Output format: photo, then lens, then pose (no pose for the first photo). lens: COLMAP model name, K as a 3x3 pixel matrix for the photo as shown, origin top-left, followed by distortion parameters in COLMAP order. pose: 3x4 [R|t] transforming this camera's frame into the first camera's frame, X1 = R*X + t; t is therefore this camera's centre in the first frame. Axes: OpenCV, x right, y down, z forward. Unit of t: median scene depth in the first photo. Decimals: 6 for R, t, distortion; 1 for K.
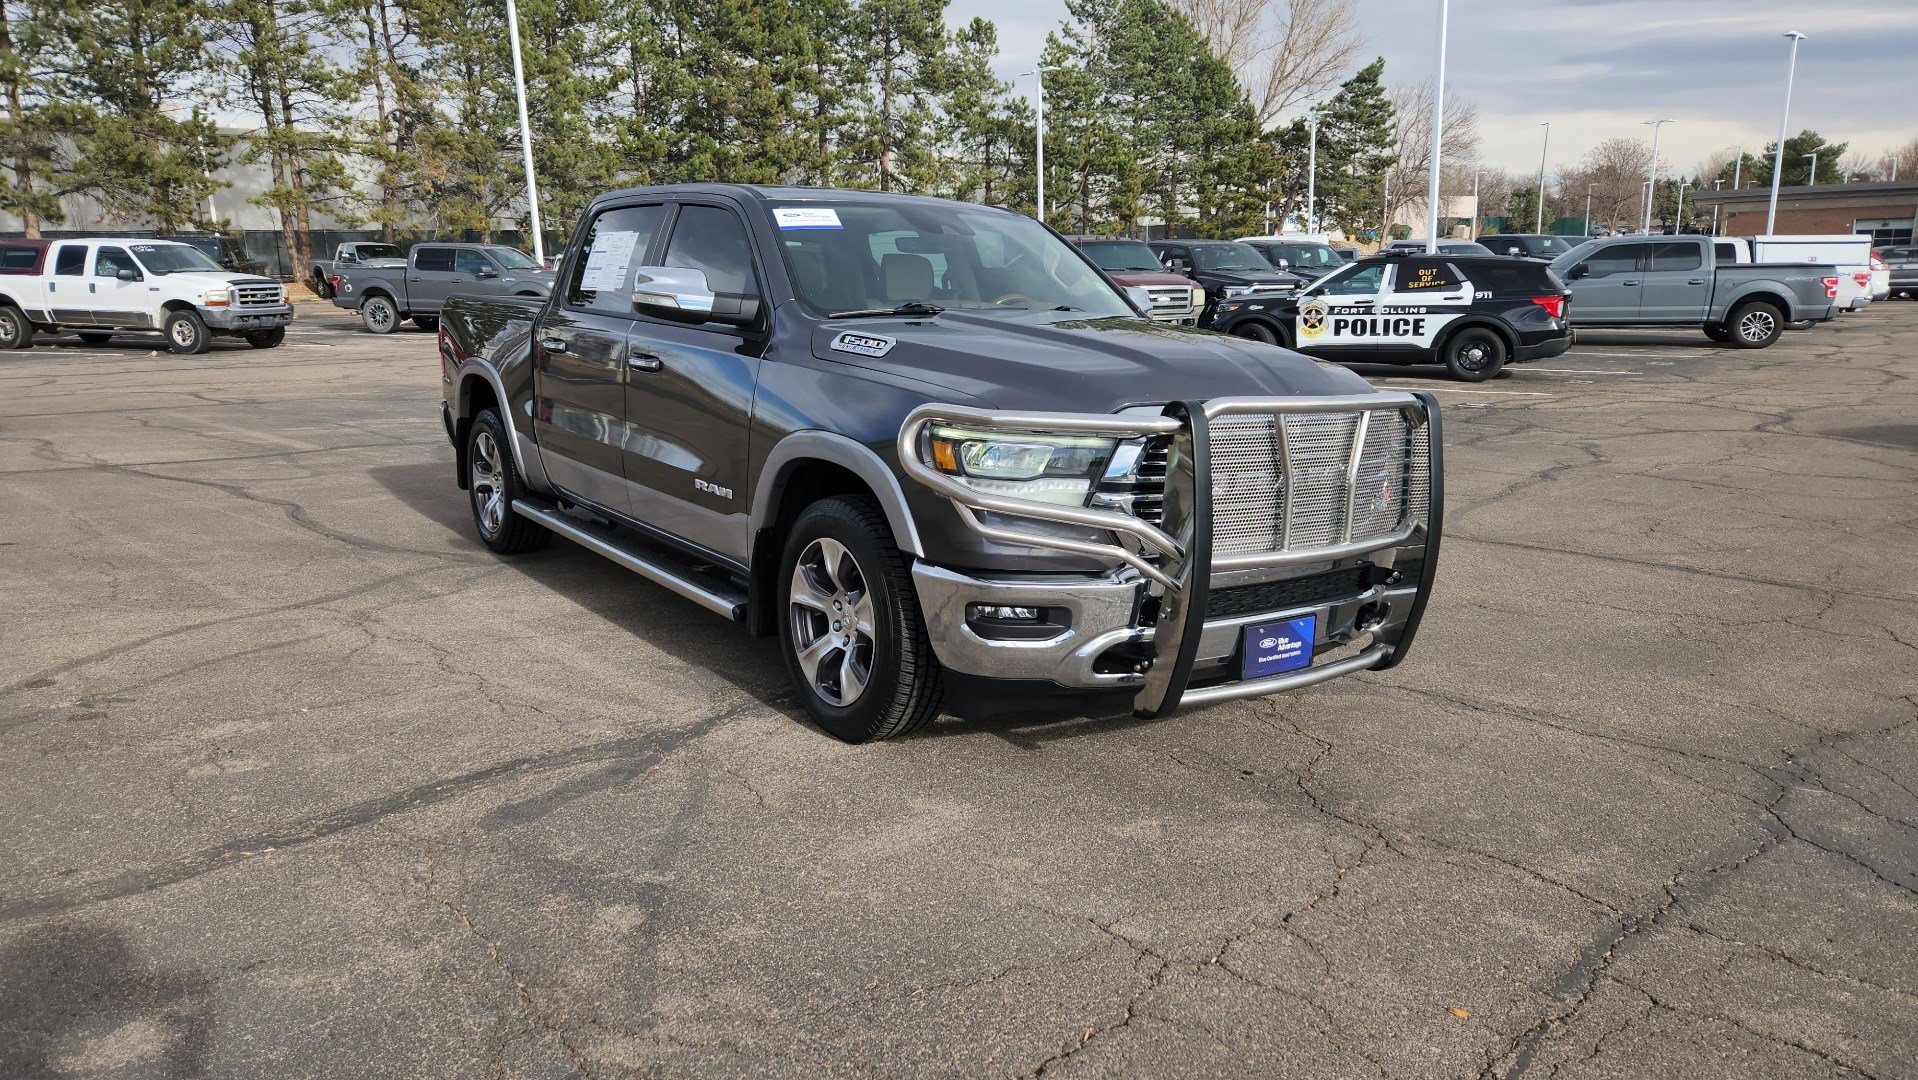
lens RADIAL K [[1285.6, 0, 935.1], [0, 1285.6, 560.0], [0, 0, 1]] dist [0.058520, -0.030363]
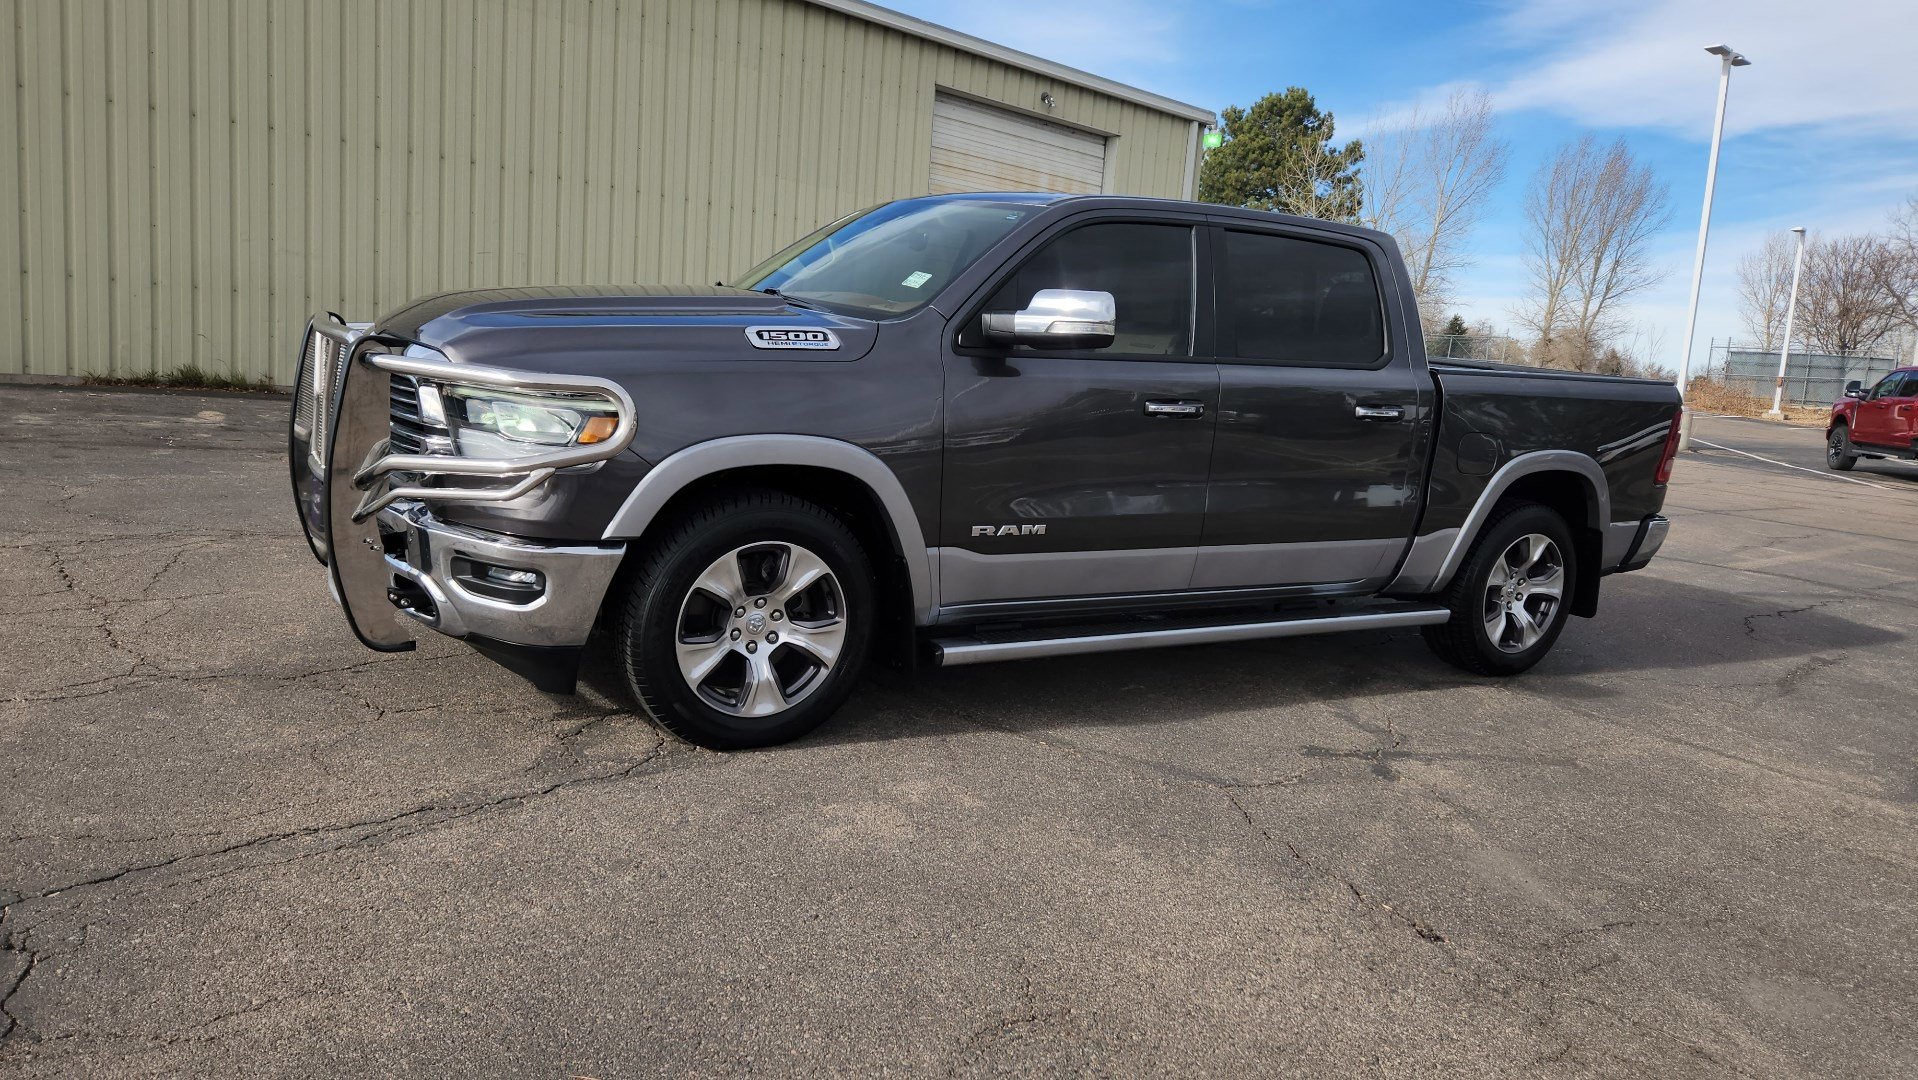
lens RADIAL K [[1279.4, 0, 937.4], [0, 1279.4, 540.0], [0, 0, 1]] dist [0.063849, -0.042405]
pose [[-0.072645, 0.150748, -0.985899, 0.277477], [-0.293782, 0.941420, 0.165594, -0.057586], [0.953108, 0.301669, -0.024102, 0.321125]]
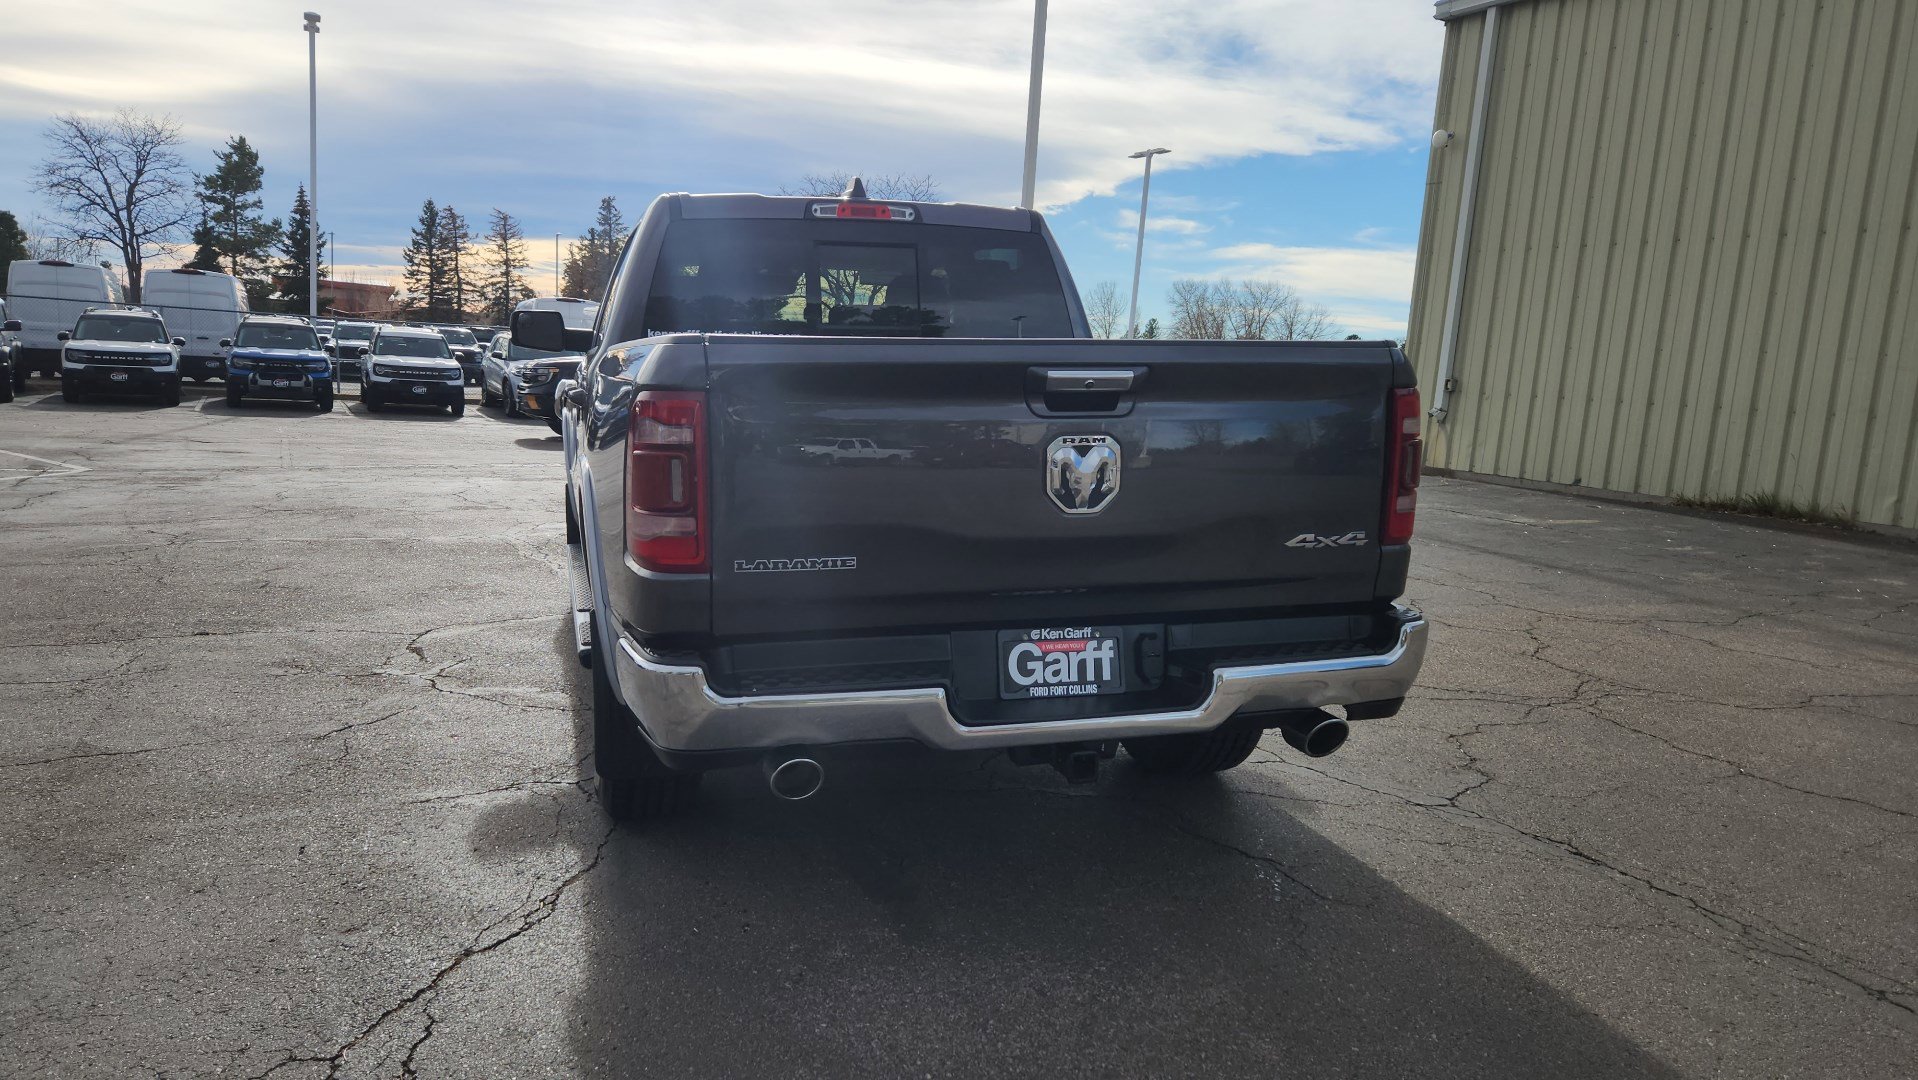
lens RADIAL K [[1279.4, 0, 909.5], [0, 1279.4, 540.2], [0, 0, 1]] dist [0.063849, -0.042405]
pose [[-0.942976, -0.085030, 0.321818, -0.158414], [0.031146, 0.940040, 0.339639, -0.124611], [-0.331401, 0.330295, -0.883787, 0.615511]]
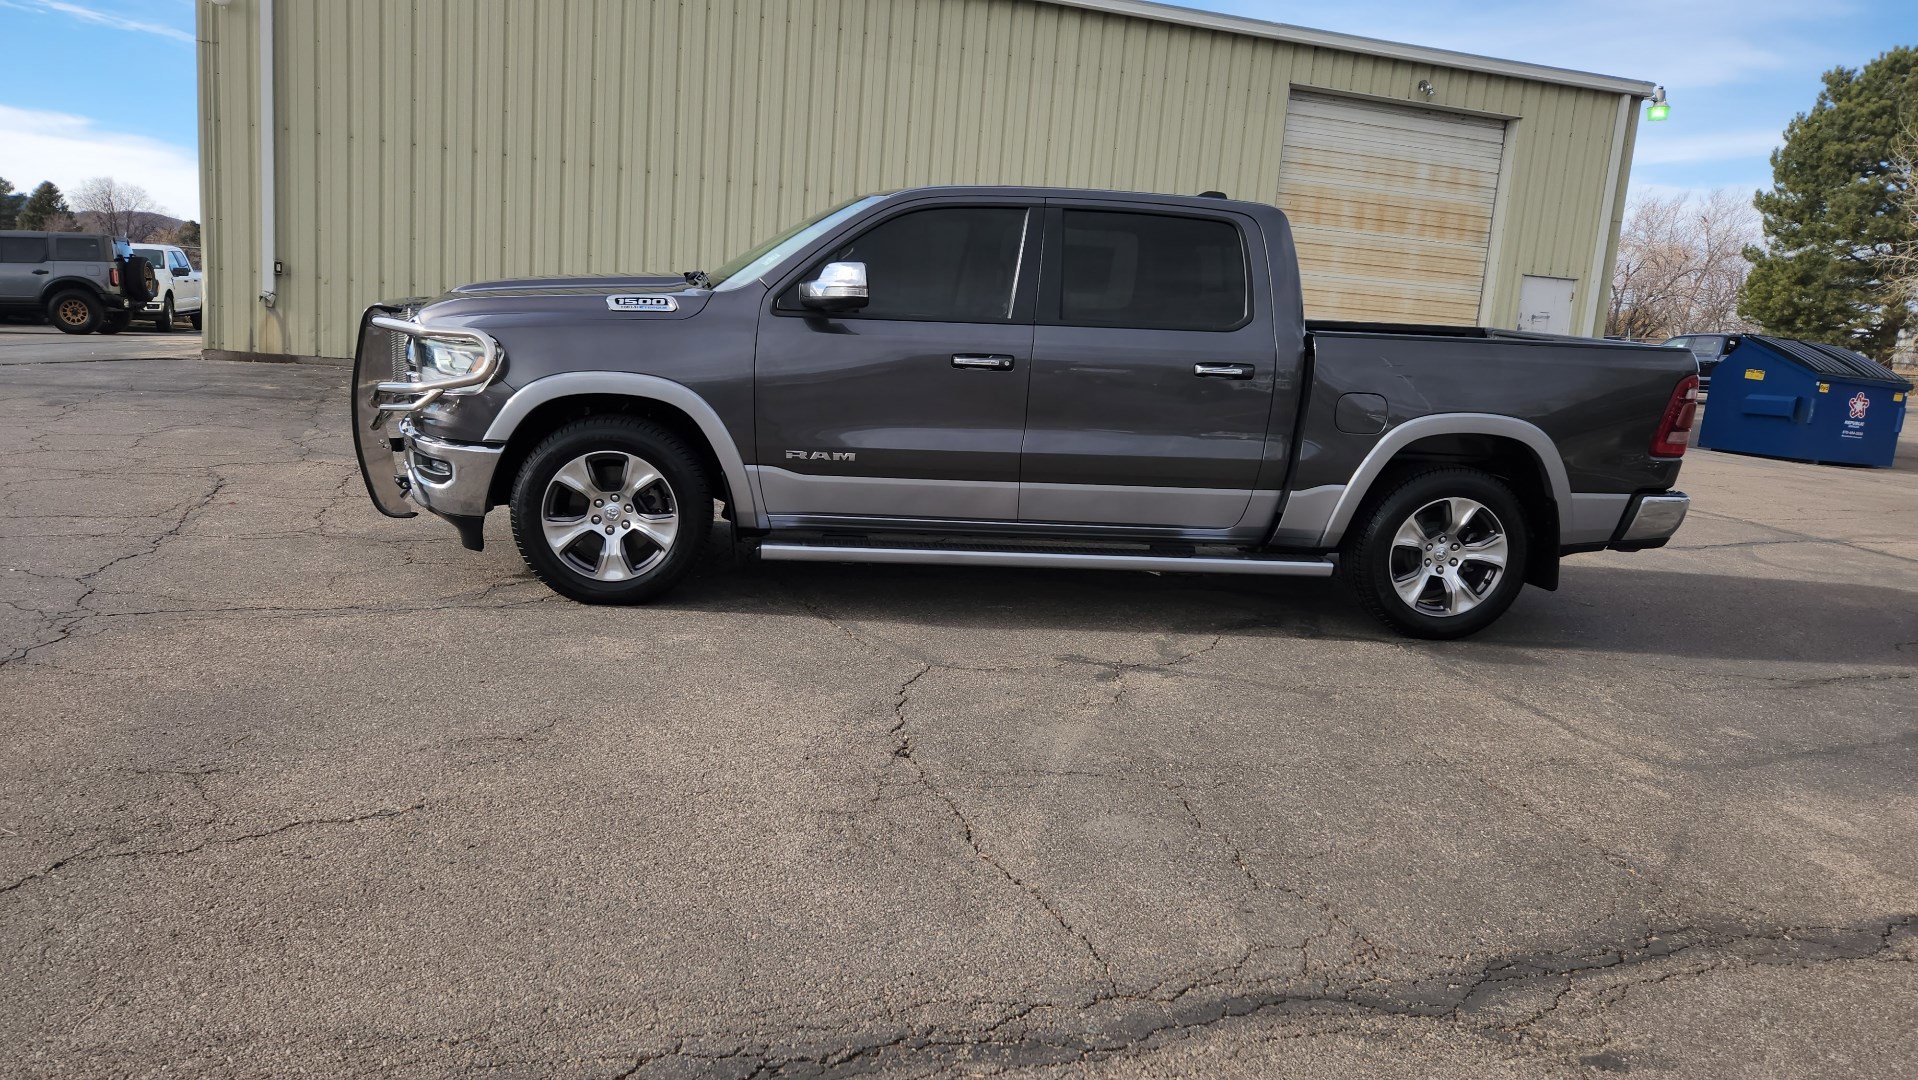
lens RADIAL K [[1279.4, 0, 934.2], [0, 1279.4, 544.9], [0, 0, 1]] dist [0.063849, -0.042405]
pose [[-0.469606, 0.126759, -0.873729, 0.293445], [-0.255524, 0.927771, 0.271936, -0.092237], [0.845090, 0.350961, -0.403297, 0.475995]]
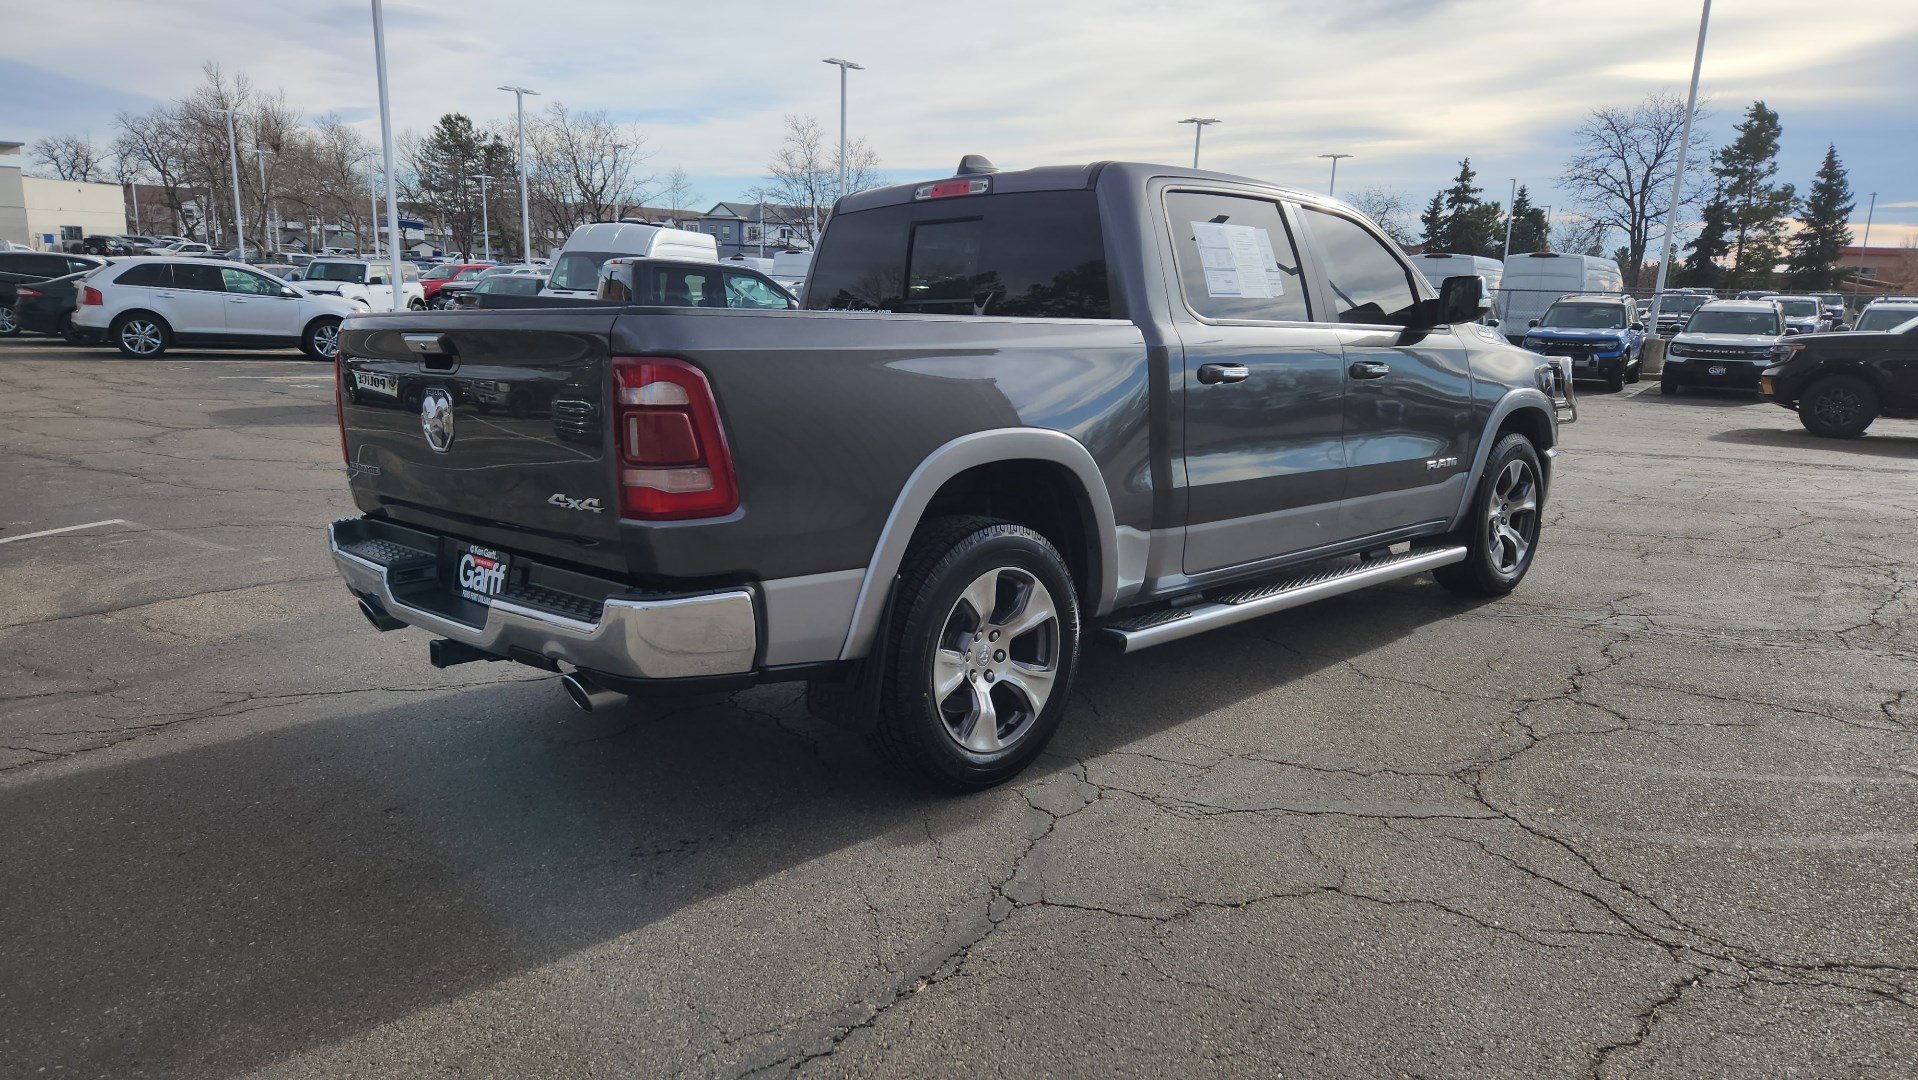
lens RADIAL K [[1281.8, 0, 935.3], [0, 1281.8, 552.9], [0, 0, 1]] dist [0.070824, -0.054811]
pose [[-0.167727, -0.196968, 0.965956, -0.331636], [0.197037, 0.953369, 0.228615, -0.089672], [-0.965942, 0.228674, -0.121096, 0.425647]]
